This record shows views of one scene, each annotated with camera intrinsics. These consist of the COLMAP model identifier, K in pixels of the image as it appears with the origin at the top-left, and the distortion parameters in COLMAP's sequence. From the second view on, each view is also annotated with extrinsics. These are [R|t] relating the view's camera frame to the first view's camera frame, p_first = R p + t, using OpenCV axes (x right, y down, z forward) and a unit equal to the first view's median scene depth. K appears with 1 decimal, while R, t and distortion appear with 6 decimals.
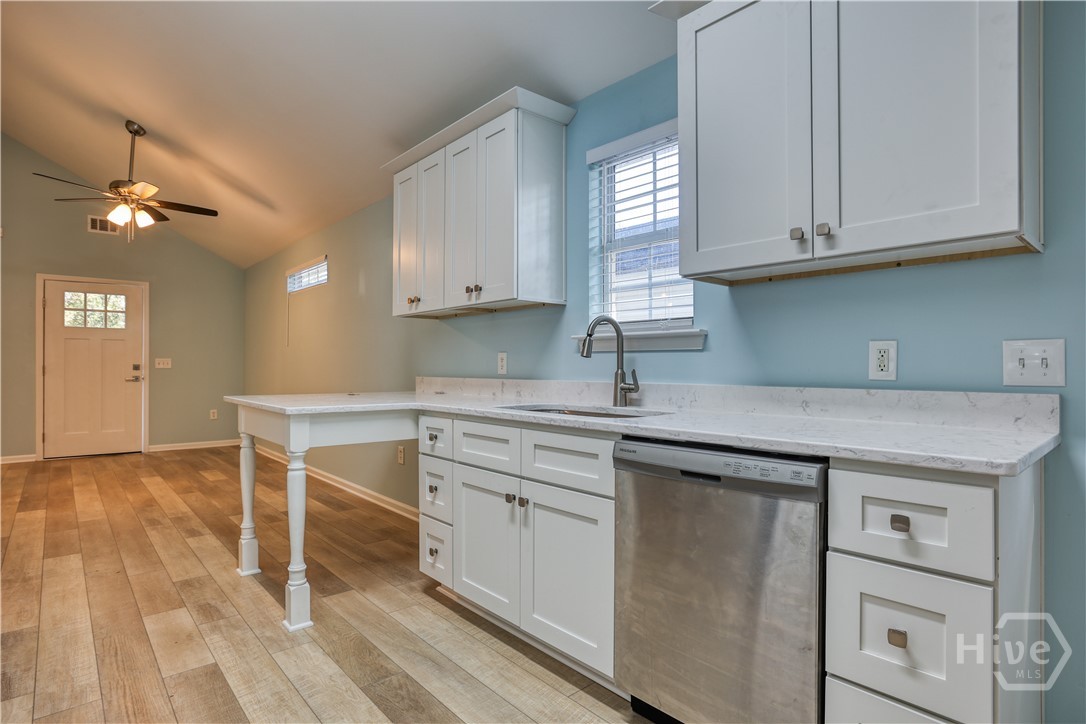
lens RADIAL K [[557.9, 0, 544.5], [0, 557.9, 363.7], [0, 0, 1]] dist [-0.047545, 0.024931]
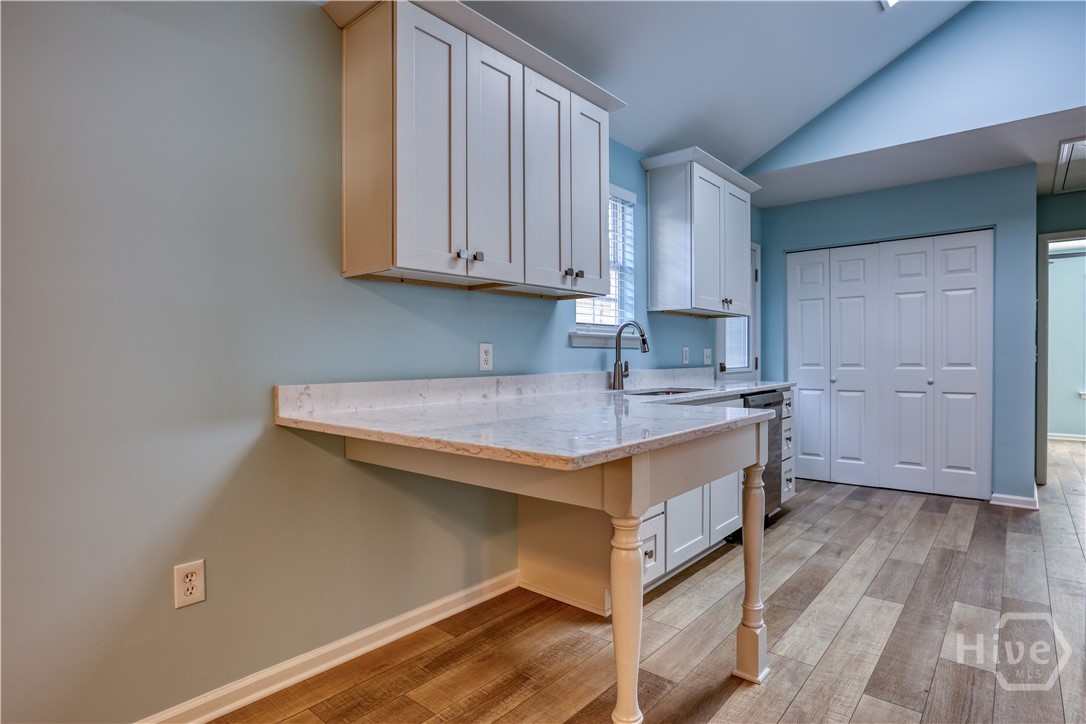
lens RADIAL K [[567.6, 0, 545.7], [0, 567.6, 363.4], [0, 0, 1]] dist [-0.048941, 0.026068]
pose [[-0.132406, -0.013094, 0.991109, -1.164576], [0.000670, 0.999911, 0.013300, -0.002971], [-0.991195, 0.002425, -0.132386, 1.335549]]
